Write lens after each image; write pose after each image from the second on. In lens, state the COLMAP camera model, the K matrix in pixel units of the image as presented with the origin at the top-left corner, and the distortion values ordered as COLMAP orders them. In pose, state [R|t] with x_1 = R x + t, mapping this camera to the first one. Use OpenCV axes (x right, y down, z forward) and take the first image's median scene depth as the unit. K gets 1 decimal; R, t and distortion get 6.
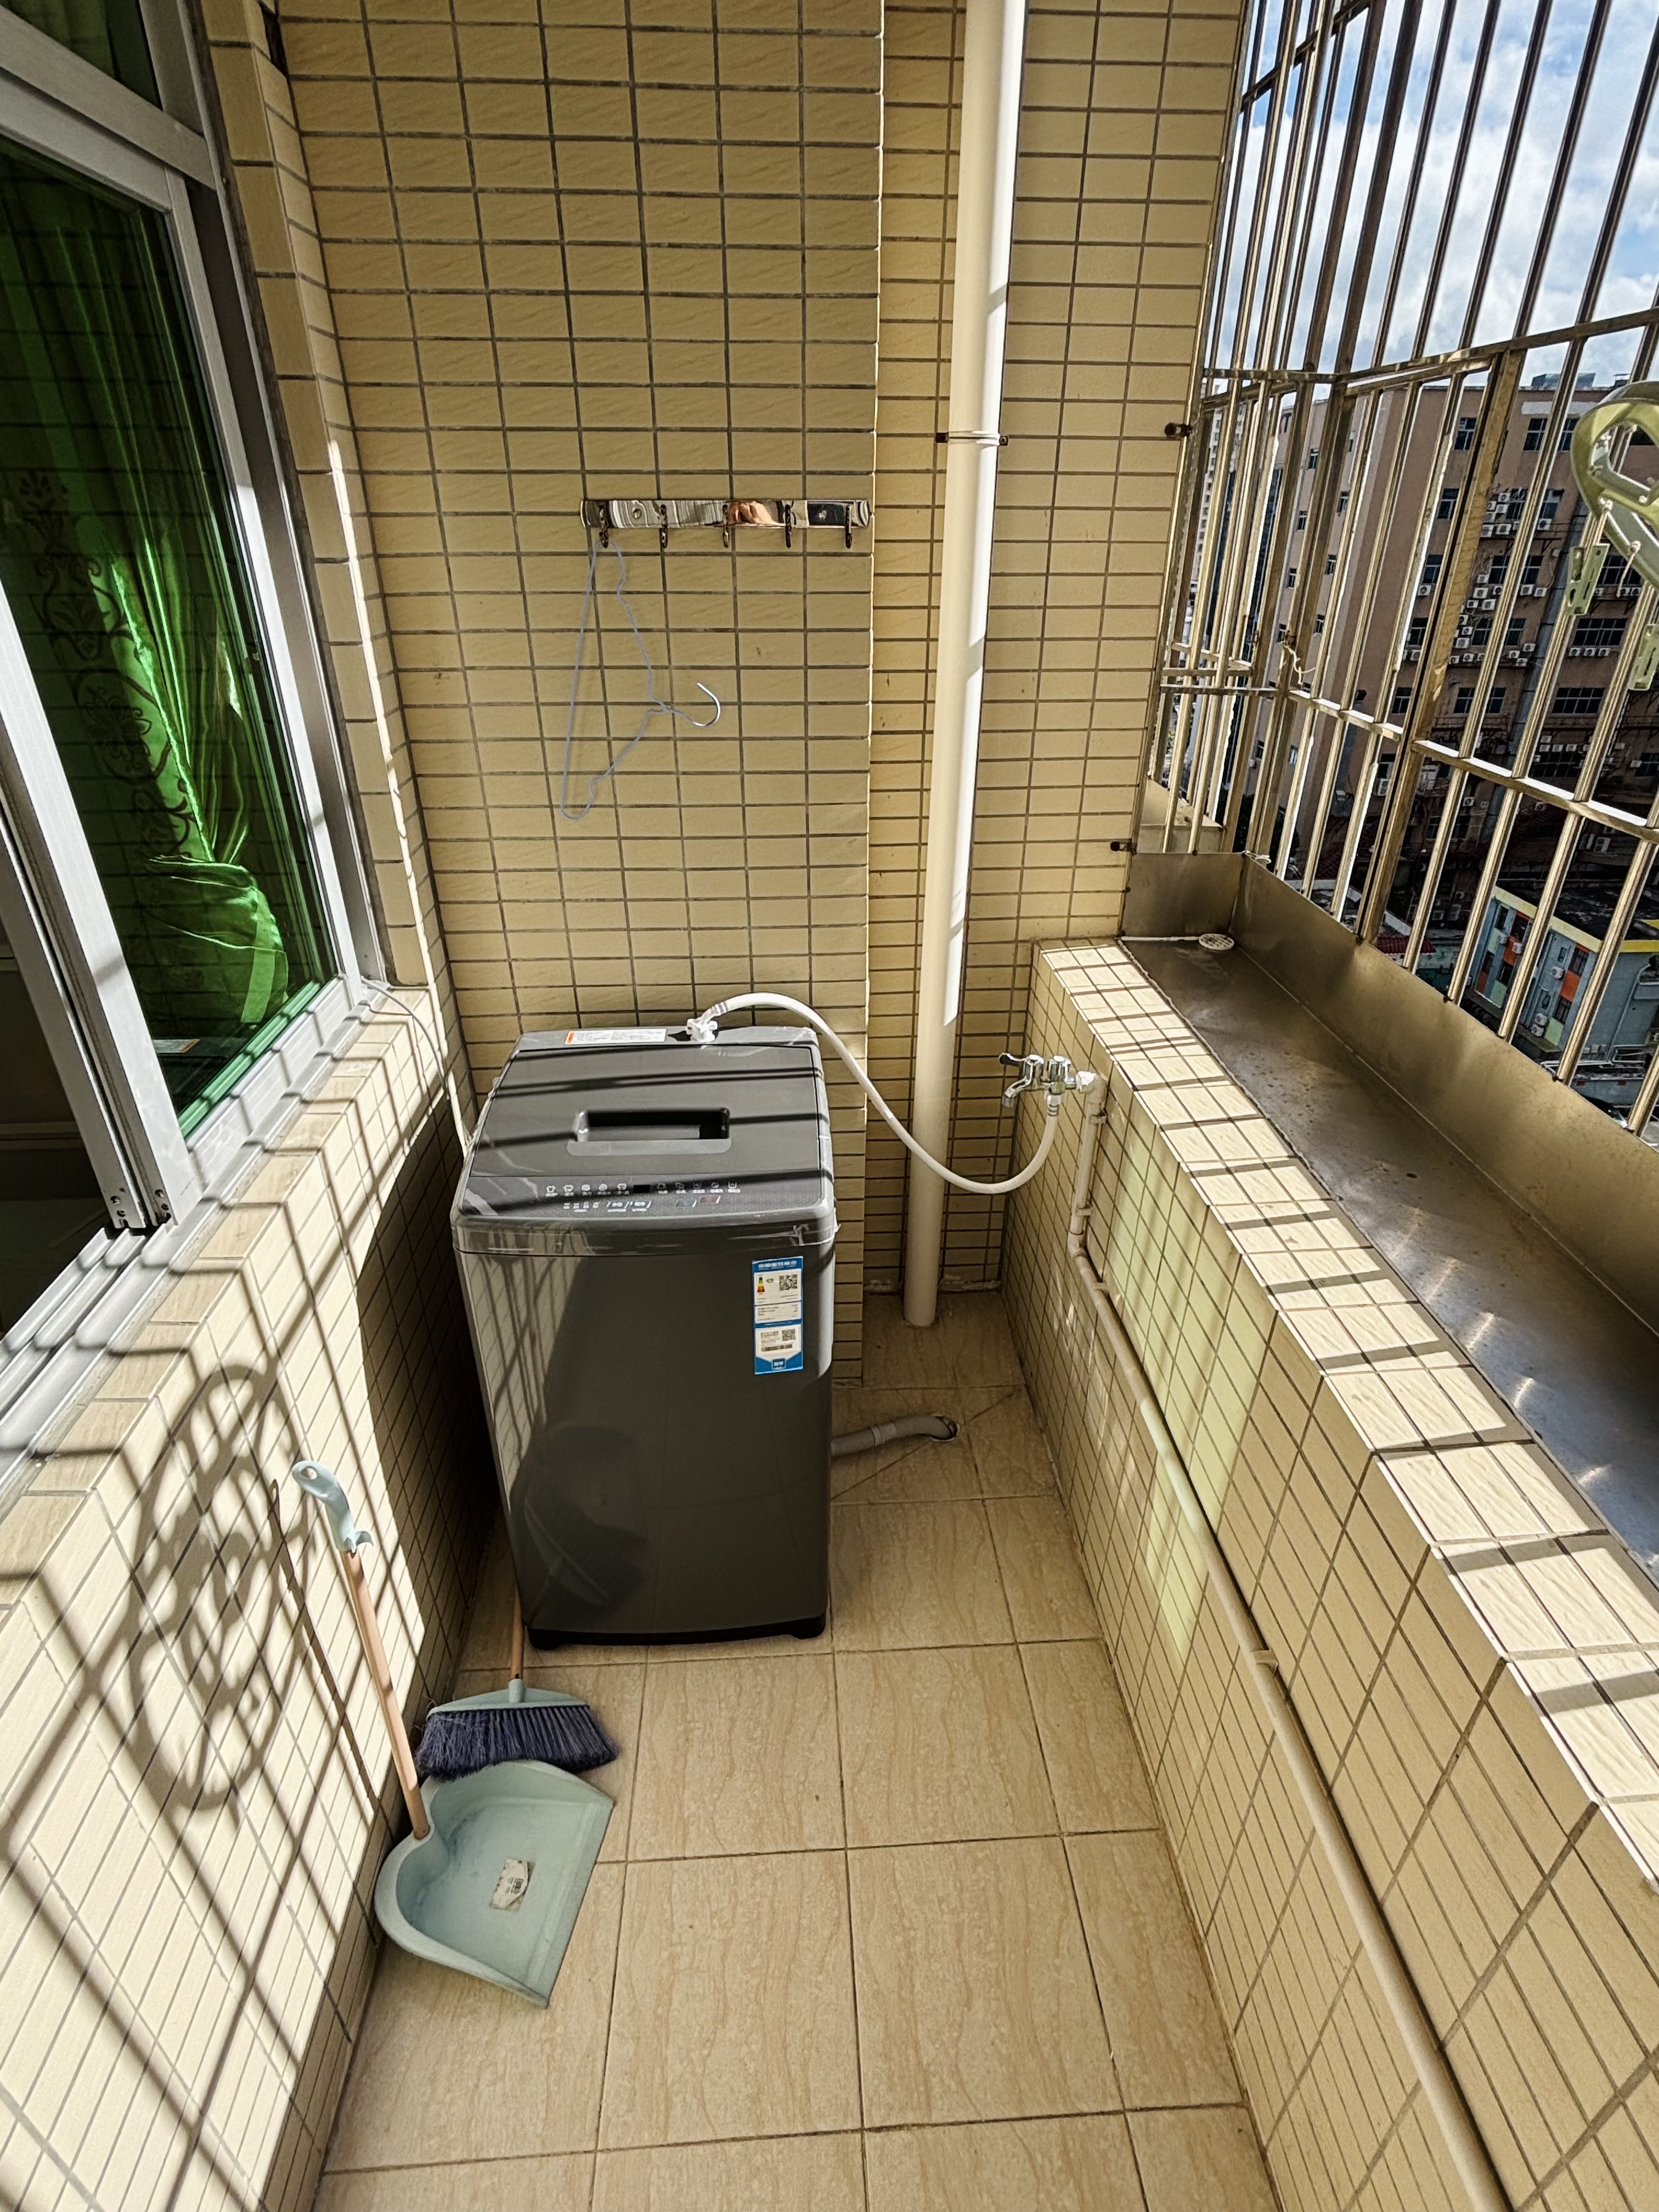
lens RADIAL K [[1090.6, 0, 831.6], [0, 1090.6, 1101.7], [0, 0, 1]] dist [-0.001493, -0.000320]
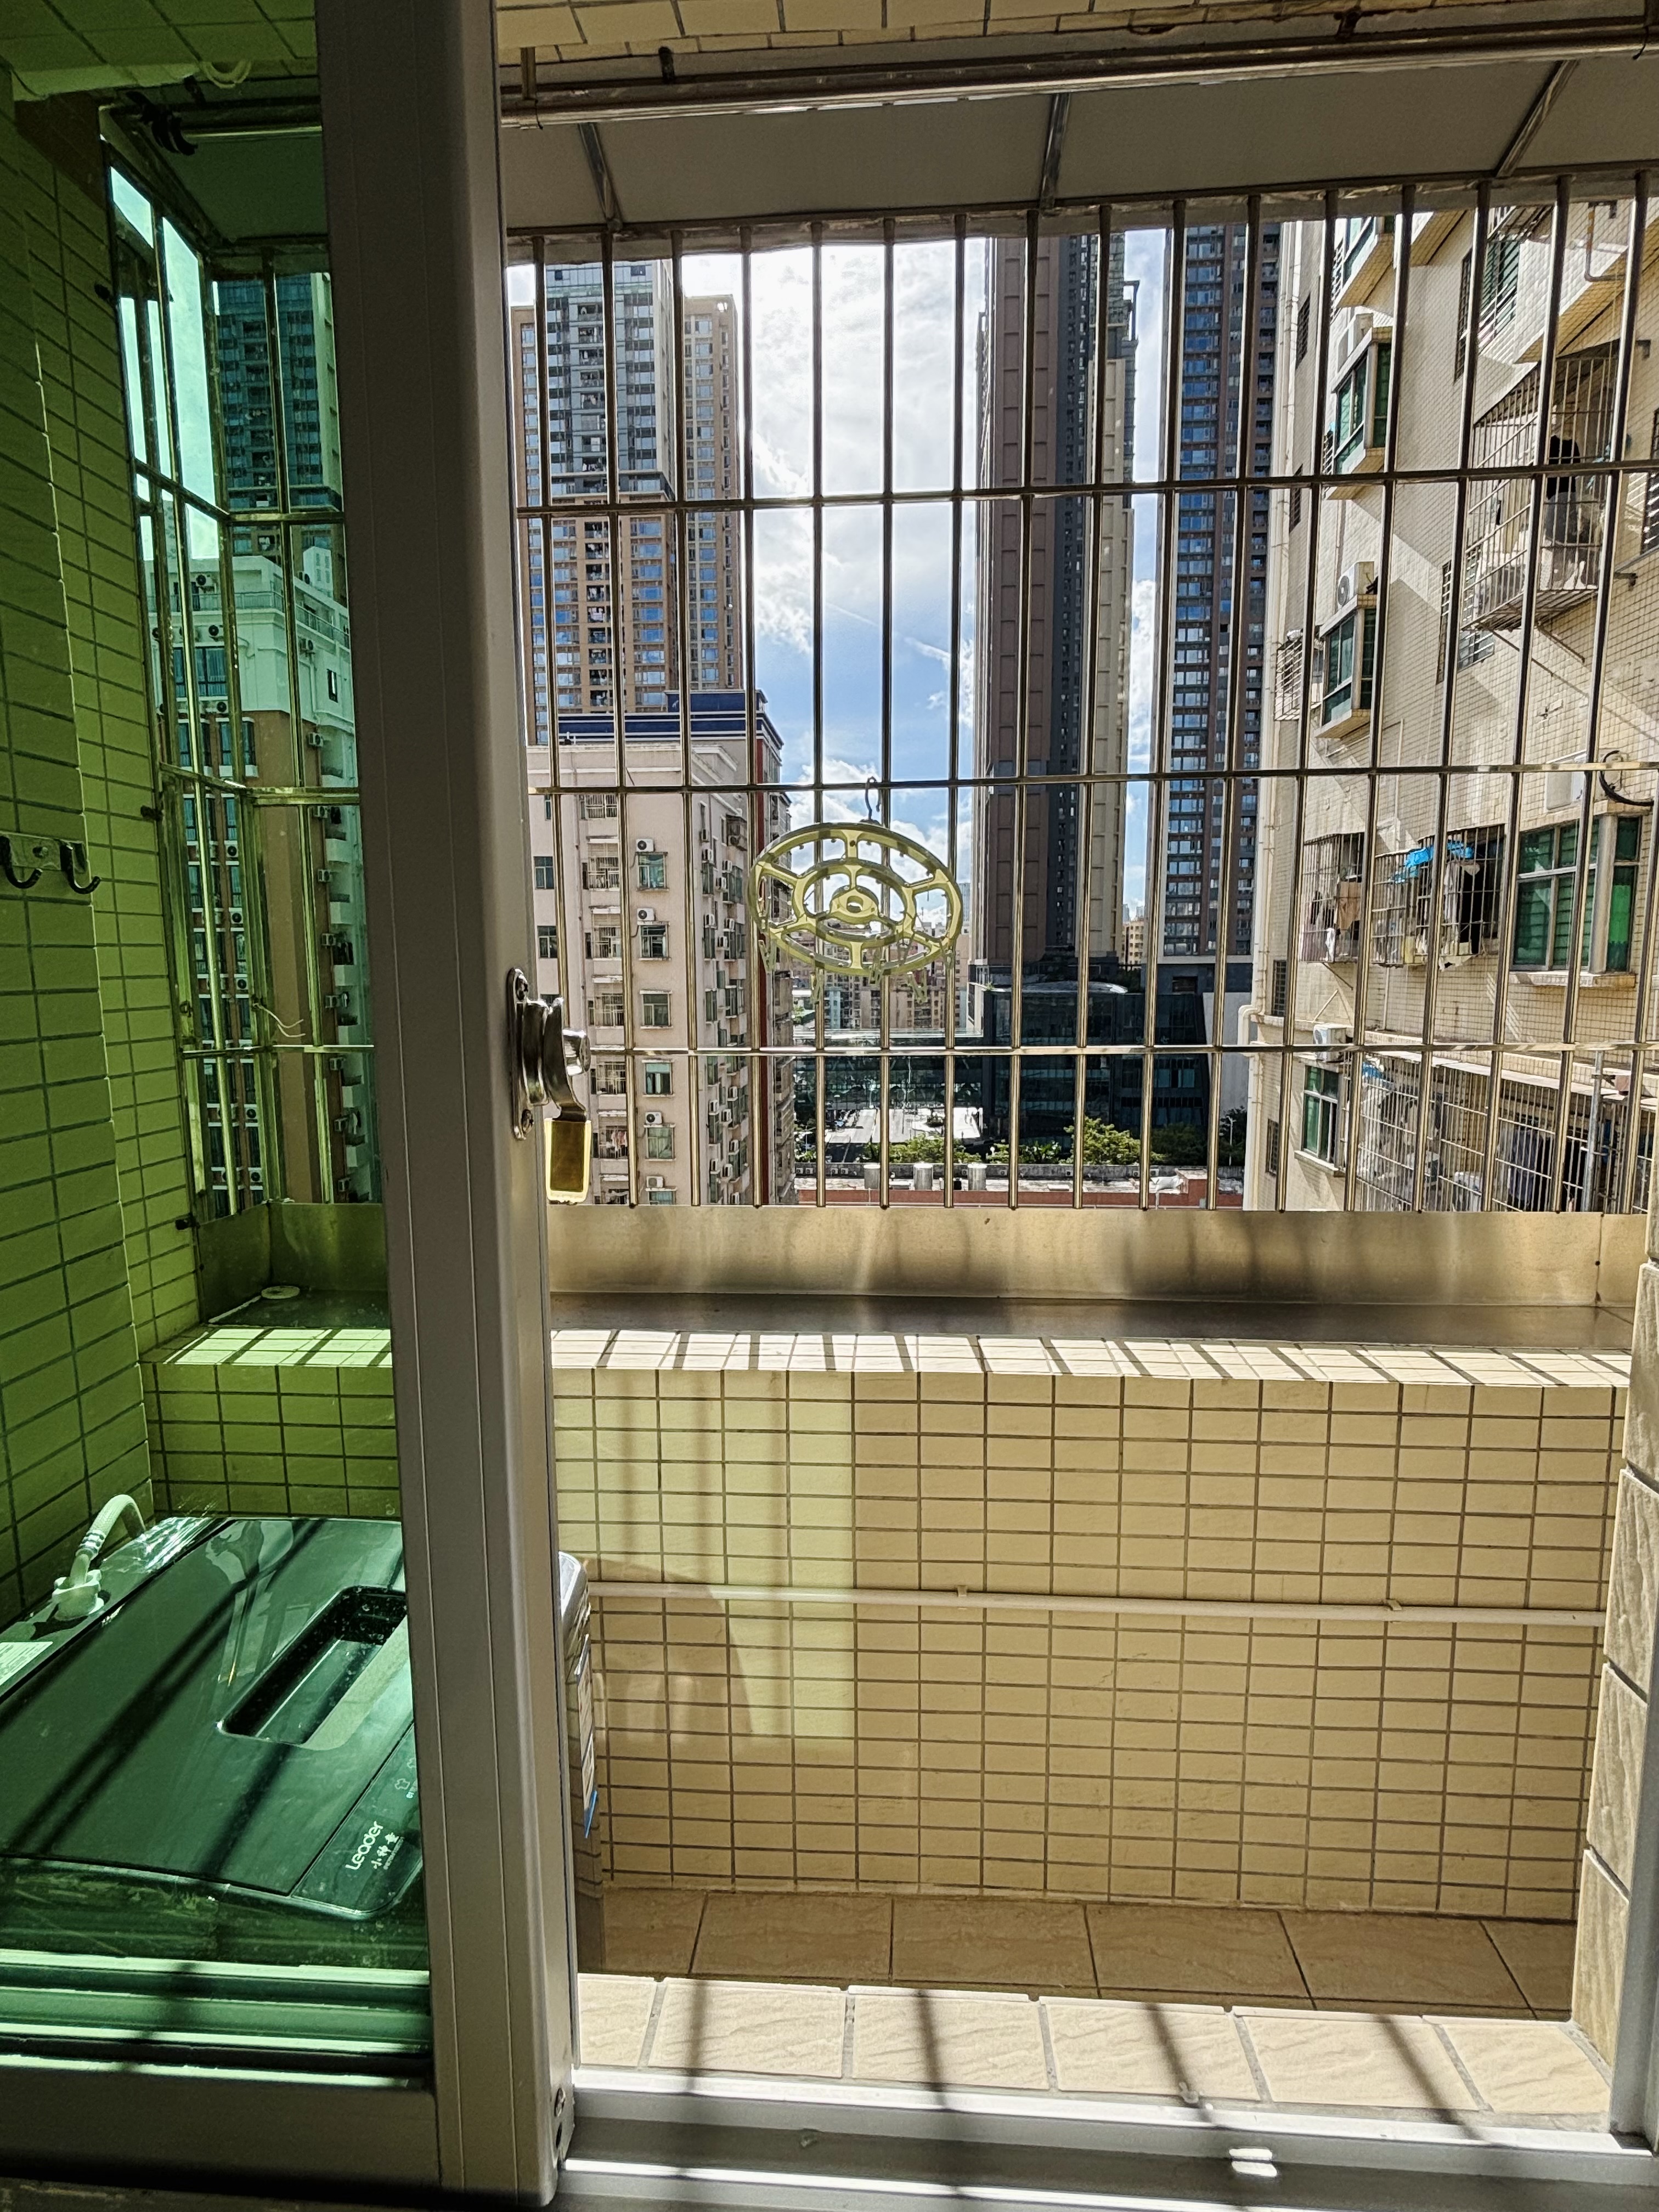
lens RADIAL K [[1090.6, 0, 832.7], [0, 1090.6, 1104.8], [0, 0, 1]] dist [-0.001493, -0.000320]
pose [[0.124447, -0.133656, 0.983183, -0.568897], [0.482009, 0.874255, 0.057837, -0.124517], [-0.867283, 0.466706, 0.173222, 0.369518]]
